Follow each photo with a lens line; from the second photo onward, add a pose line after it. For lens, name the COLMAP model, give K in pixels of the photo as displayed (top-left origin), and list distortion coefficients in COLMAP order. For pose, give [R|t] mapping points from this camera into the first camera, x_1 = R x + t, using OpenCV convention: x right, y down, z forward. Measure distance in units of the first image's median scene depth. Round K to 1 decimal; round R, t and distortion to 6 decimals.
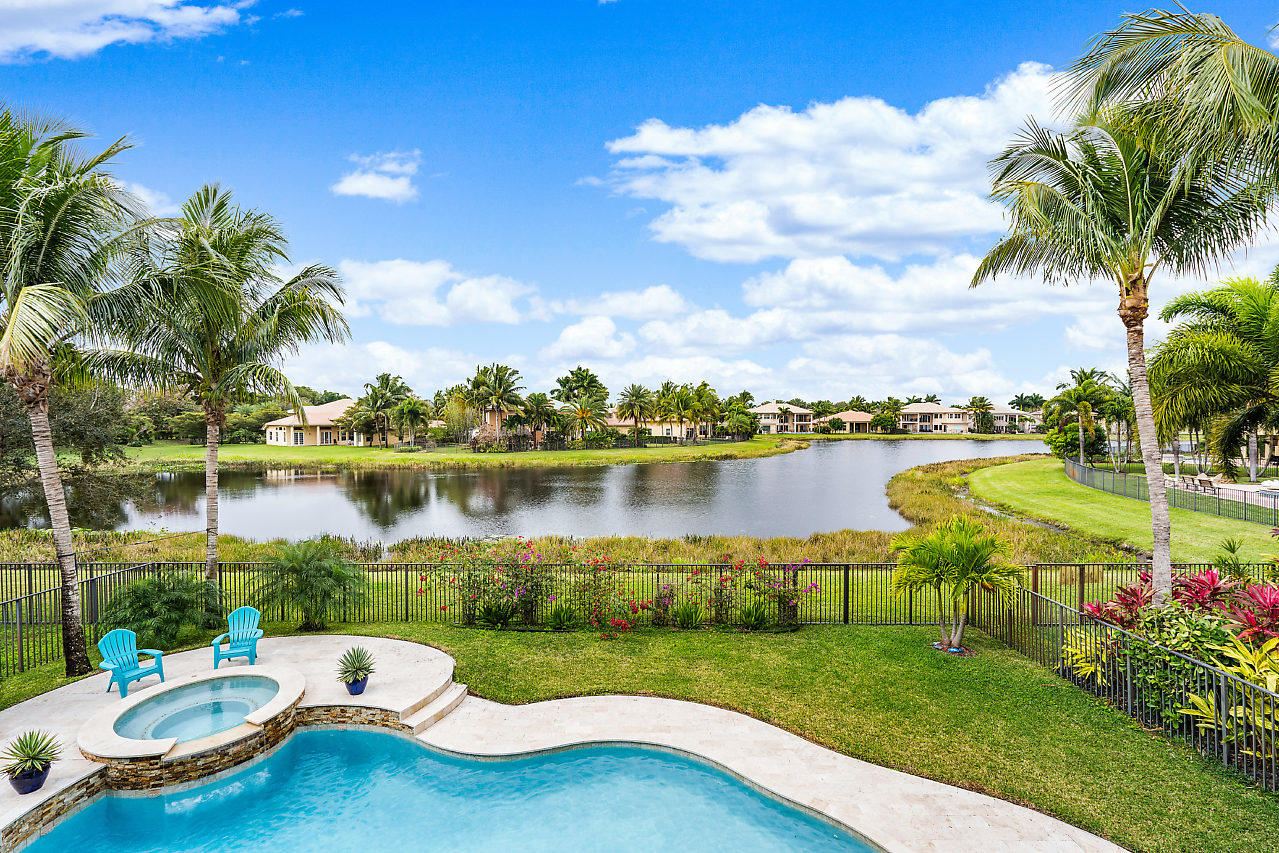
lens RADIAL K [[579.1, 0, 636.8], [0, 579.1, 429.8], [0, 0, 1]] dist [-0.006007, 0.001134]
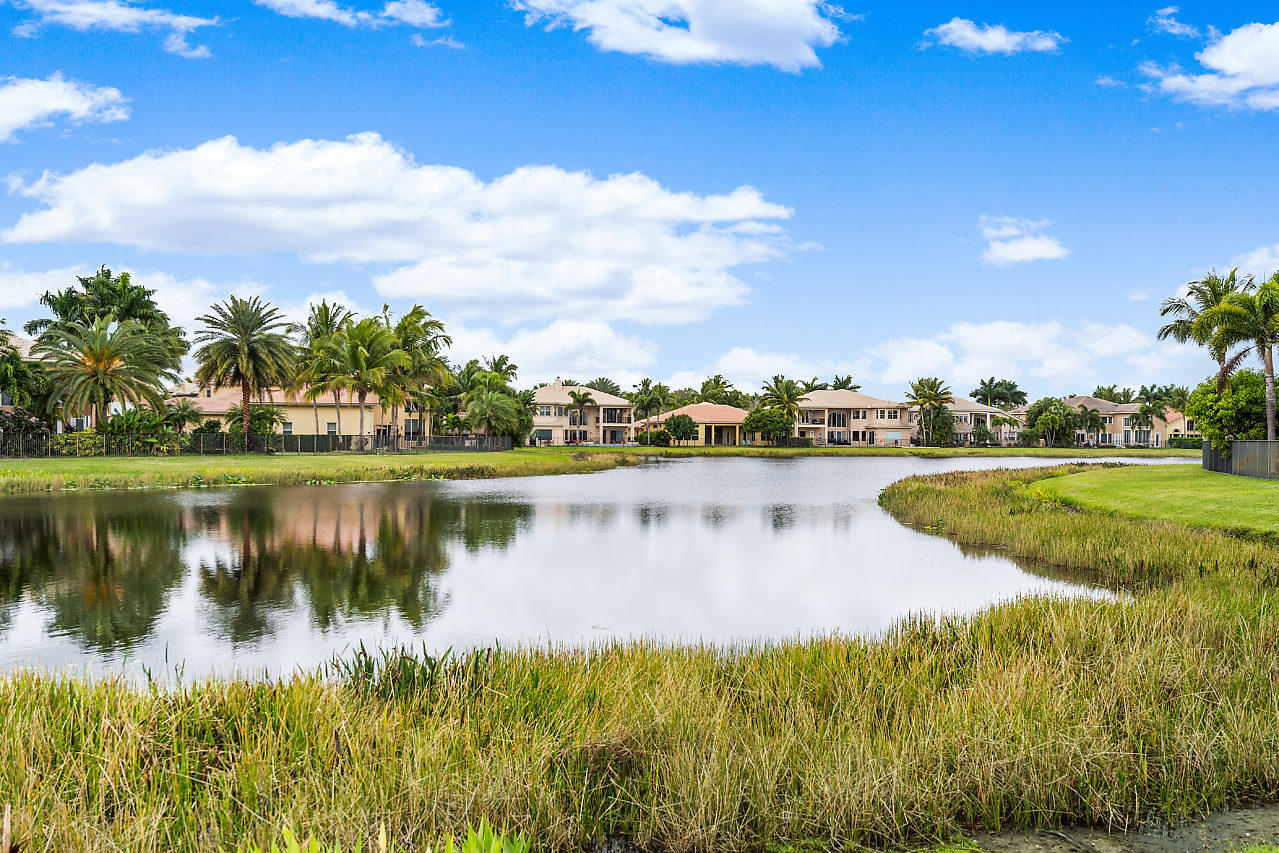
lens RADIAL K [[1070.3, 0, 652.1], [0, 1070.3, 476.3], [0, 0, 1]] dist [0.010308, -0.009175]
pose [[0.943643, 0.000513, 0.330964, 0.013693], [-0.003999, 0.999943, 0.009852, 0.027207], [-0.330940, -0.010620, 0.943592, 0.142733]]
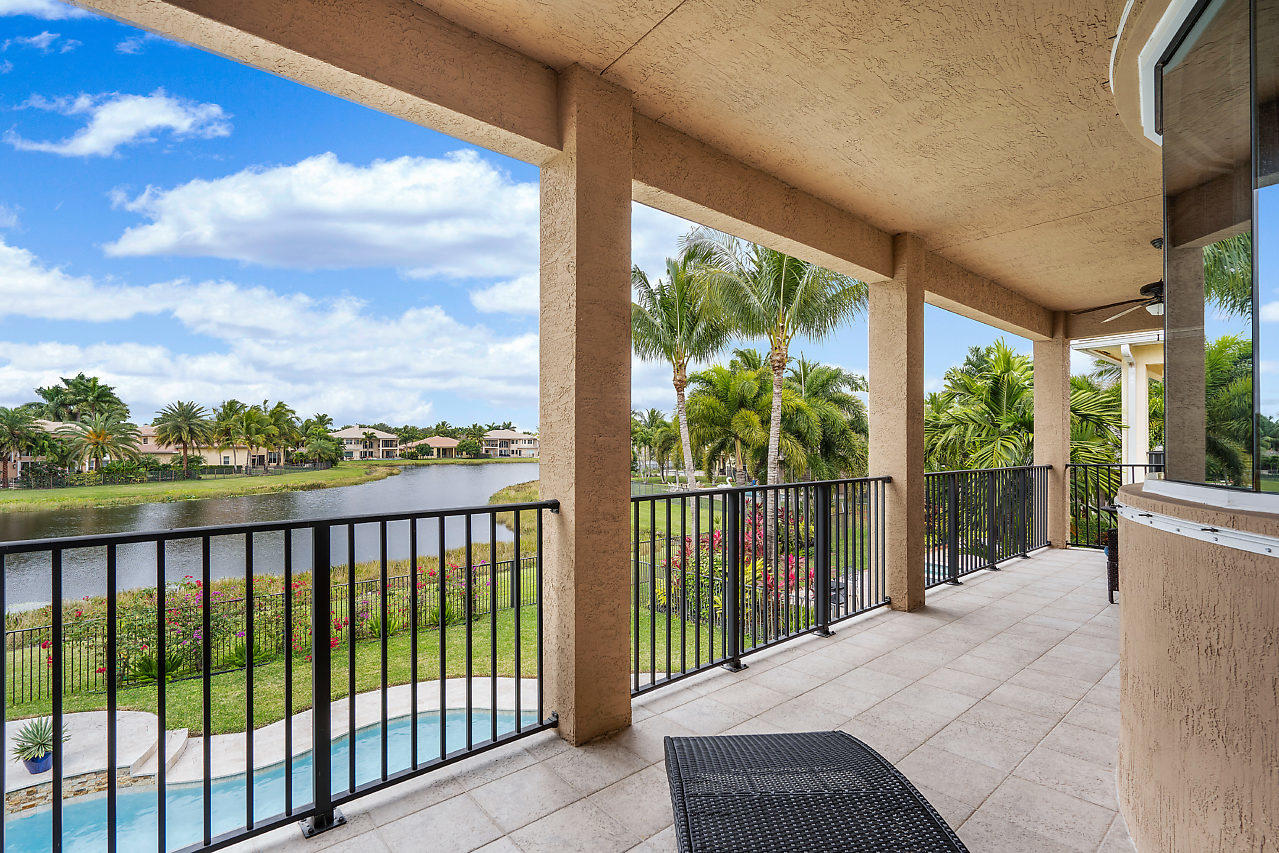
lens RADIAL K [[579.1, 0, 636.9], [0, 579.1, 435.2], [0, 0, 1]] dist [-0.006007, 0.001134]
pose [[0.763202, 0.009876, 0.646084, -0.029543], [0.012114, 0.999489, -0.029589, -0.000276], [-0.646046, 0.030409, 0.762693, -0.018551]]
